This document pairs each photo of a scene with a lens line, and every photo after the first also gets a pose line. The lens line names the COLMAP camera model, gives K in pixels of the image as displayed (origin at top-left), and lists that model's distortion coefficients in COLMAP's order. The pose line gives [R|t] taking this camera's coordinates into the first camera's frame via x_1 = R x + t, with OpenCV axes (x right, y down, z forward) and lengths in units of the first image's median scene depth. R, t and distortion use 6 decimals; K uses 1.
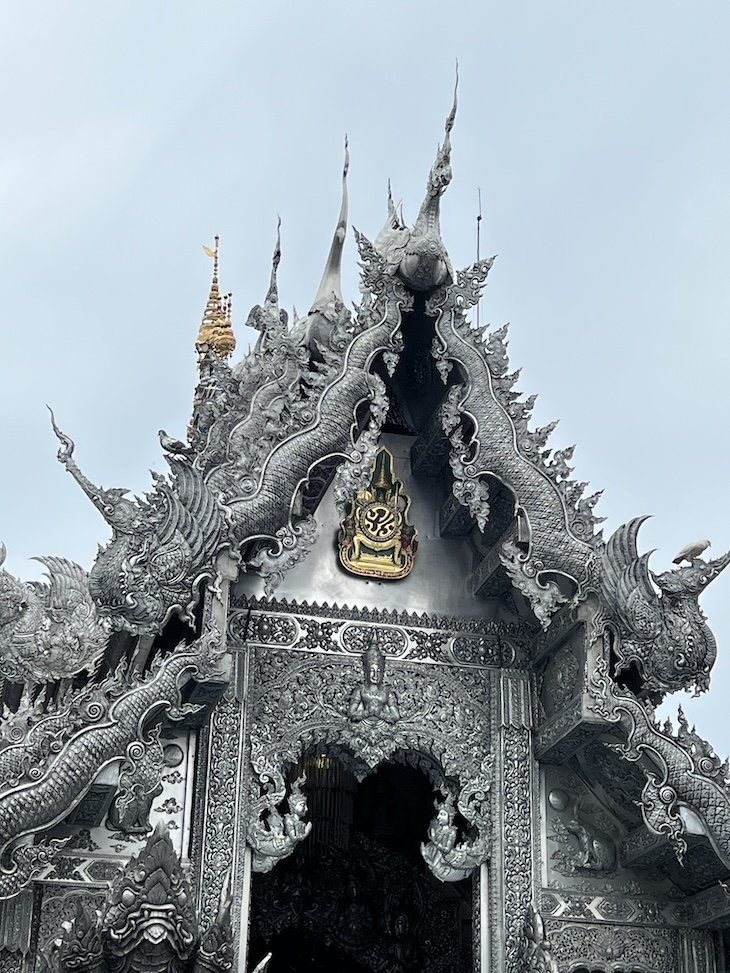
lens RADIAL K [[1822.8, 0, 365.0], [0, 1822.8, 486.5], [0, 0, 1]] dist [0.197756, -0.140974]
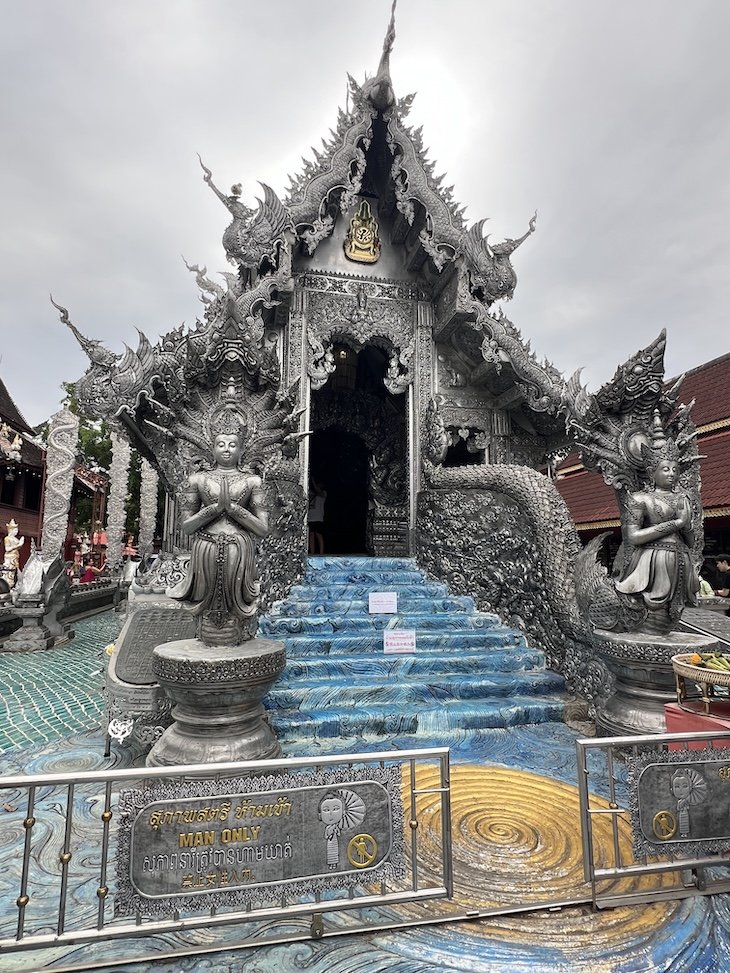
lens RADIAL K [[545.6, 0, 360.9], [0, 545.6, 486.0], [0, 0, 1]] dist [-0.003698, 0.000490]
pose [[0.999664, -0.019282, -0.017295, 0.010864], [0.023161, 0.964374, 0.263528, 0.147060], [0.011598, -0.263840, 0.964497, 0.299640]]
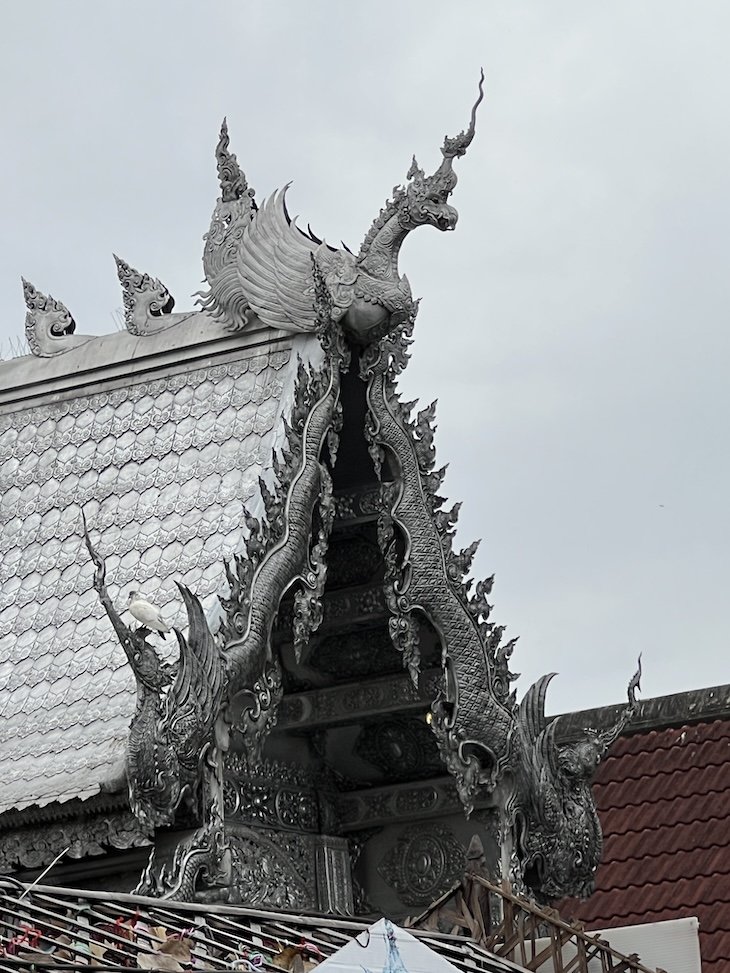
lens RADIAL K [[4784.6, 0, 365.0], [0, 4784.6, 486.5], [0, 0, 1]] dist [-0.779696, 1.444648]
pose [[0.766066, 0.095519, 0.635625, -1.234187], [-0.204782, 0.973635, 0.100494, -0.254549], [-0.609267, -0.207150, 0.765429, -0.517880]]
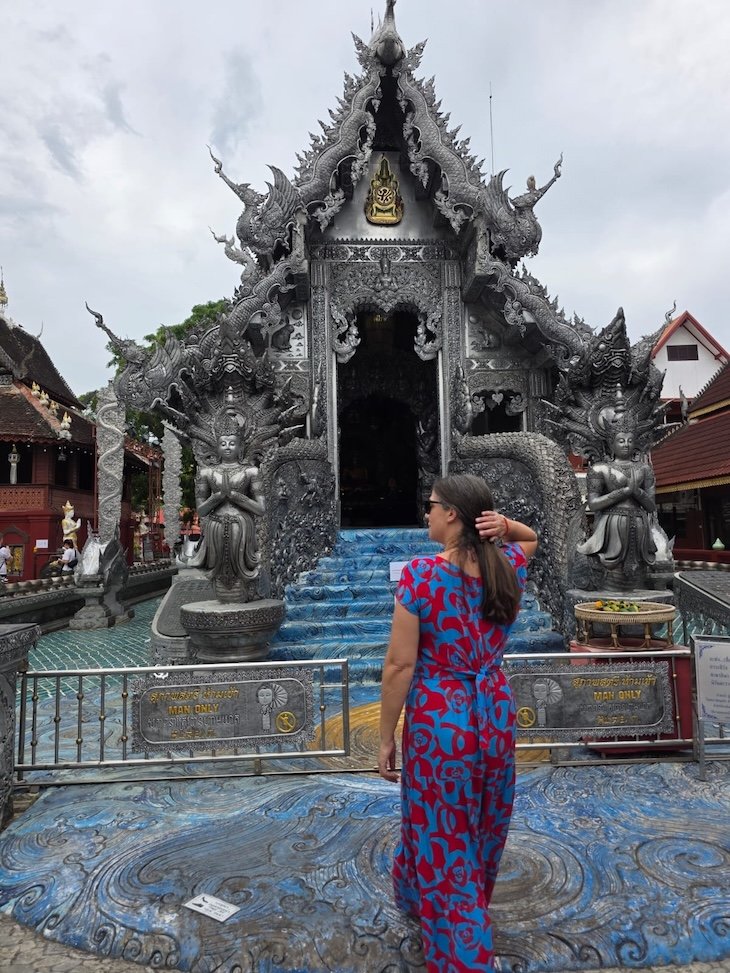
lens RADIAL K [[672.9, 0, 366.4], [0, 672.9, 481.4], [0, 0, 1]] dist [0.086623, -0.108451]
pose [[0.983414, -0.060954, -0.170826, 0.108681], [0.112239, 0.944358, 0.309176, 0.091329], [0.142475, -0.323221, 0.935537, 0.158515]]
